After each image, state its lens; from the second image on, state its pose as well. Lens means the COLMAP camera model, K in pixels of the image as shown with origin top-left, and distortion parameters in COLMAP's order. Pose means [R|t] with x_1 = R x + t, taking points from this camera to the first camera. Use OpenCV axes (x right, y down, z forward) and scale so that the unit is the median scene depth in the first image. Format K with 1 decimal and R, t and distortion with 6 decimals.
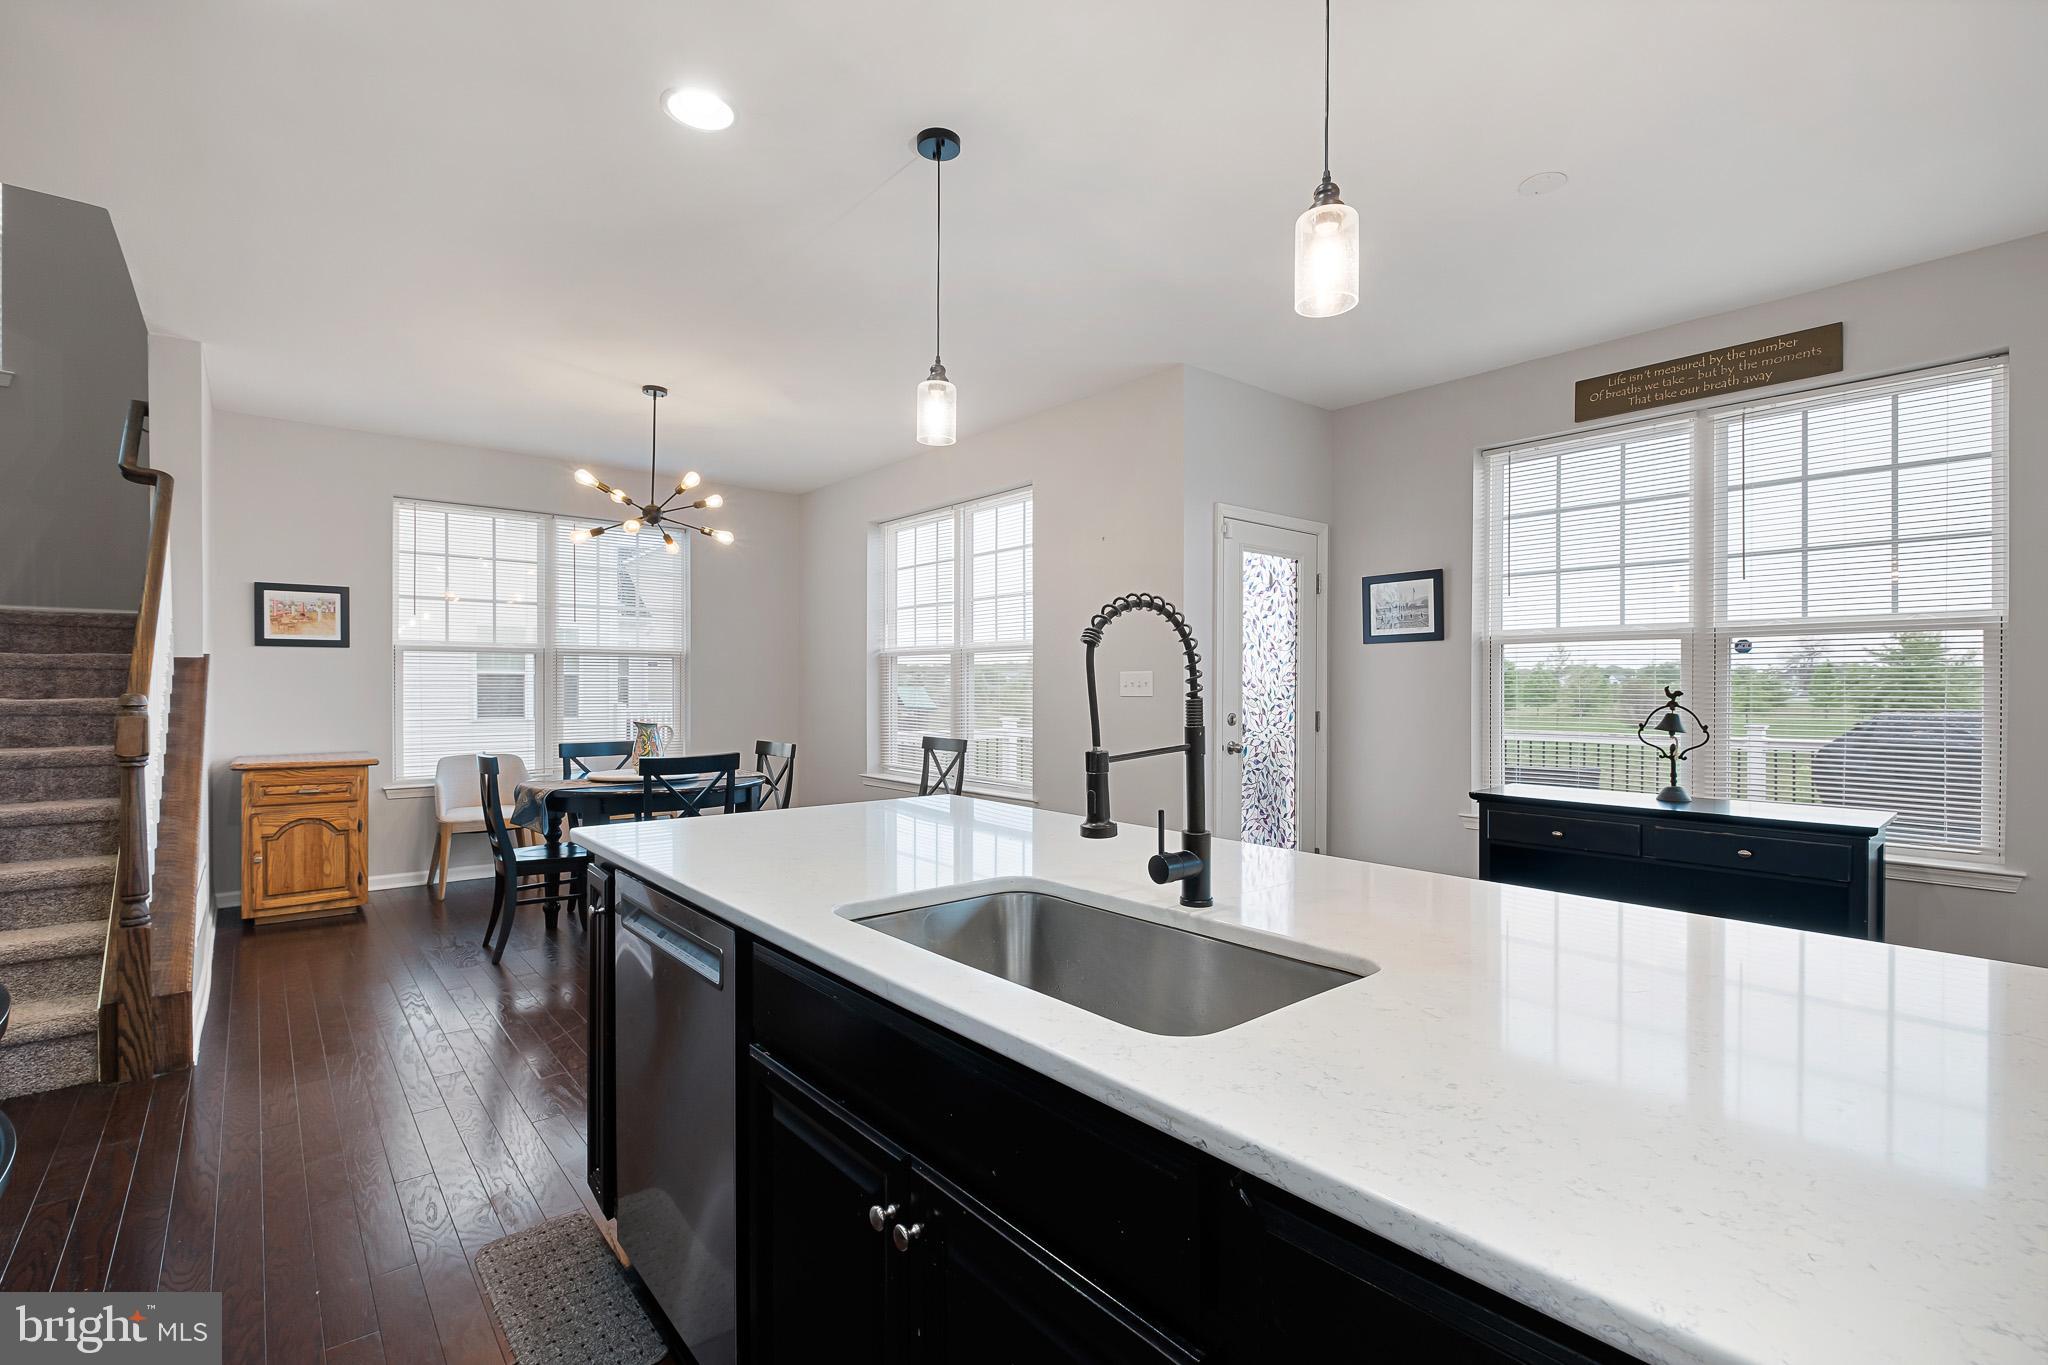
lens RADIAL K [[927.2, 0, 1028.9], [0, 927.2, 693.5], [0, 0, 1]] dist [0.002976, -0.005016]
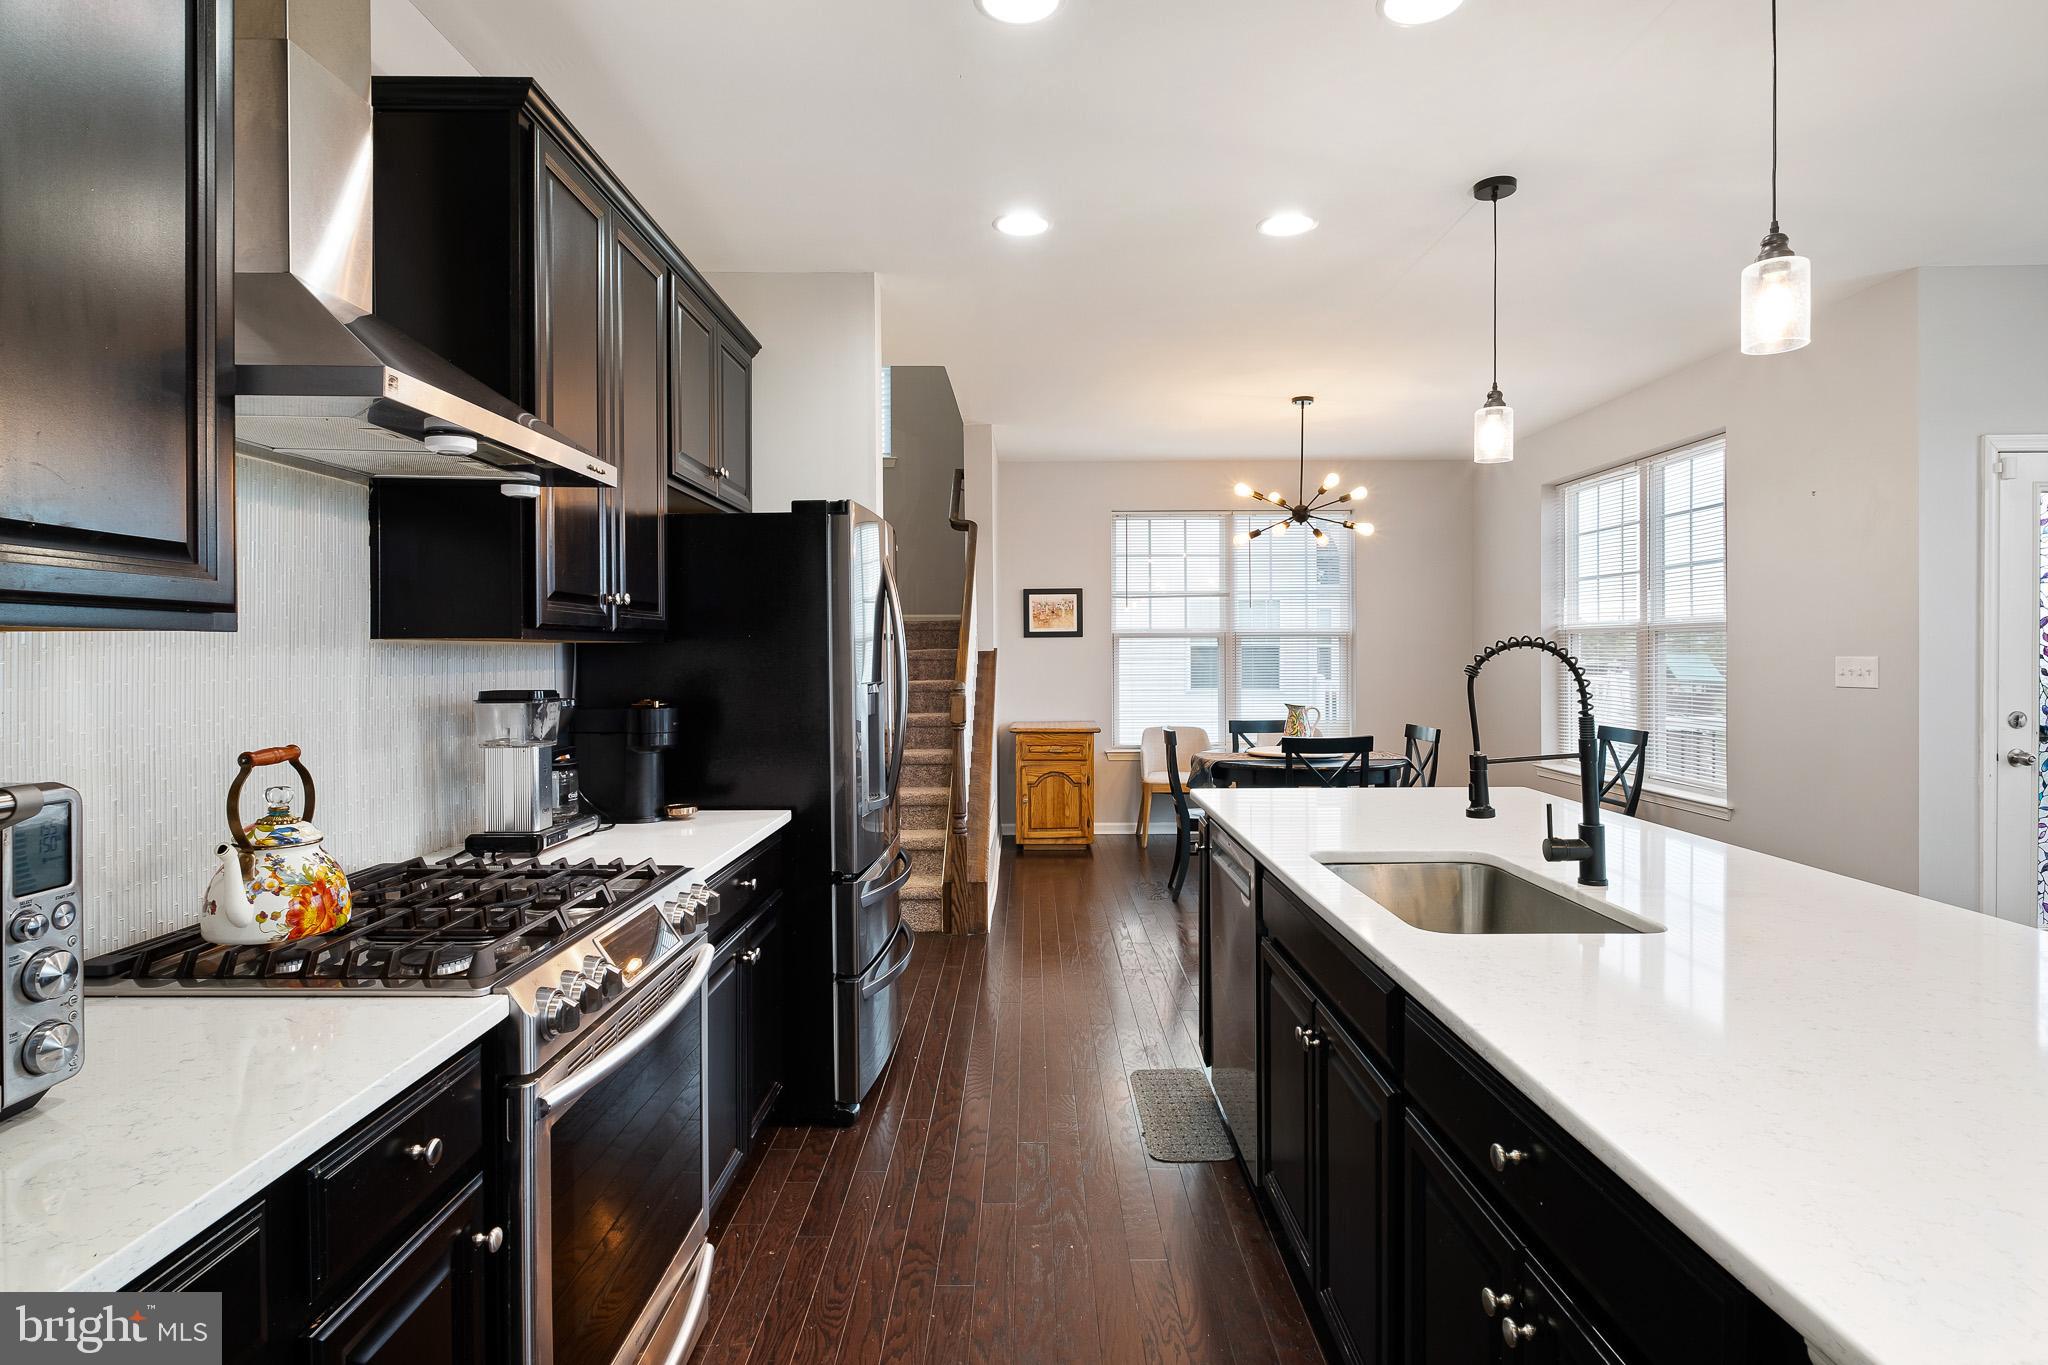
lens RADIAL K [[1070.6, 0, 1027.3], [0, 1070.6, 659.1], [0, 0, 1]] dist [-0.001070, 0.002135]
pose [[0.765388, -0.002847, -0.643563, 0.160542], [0.002522, 0.999996, -0.001424, -0.021494], [0.643564, -0.000533, 0.765392, -0.174896]]
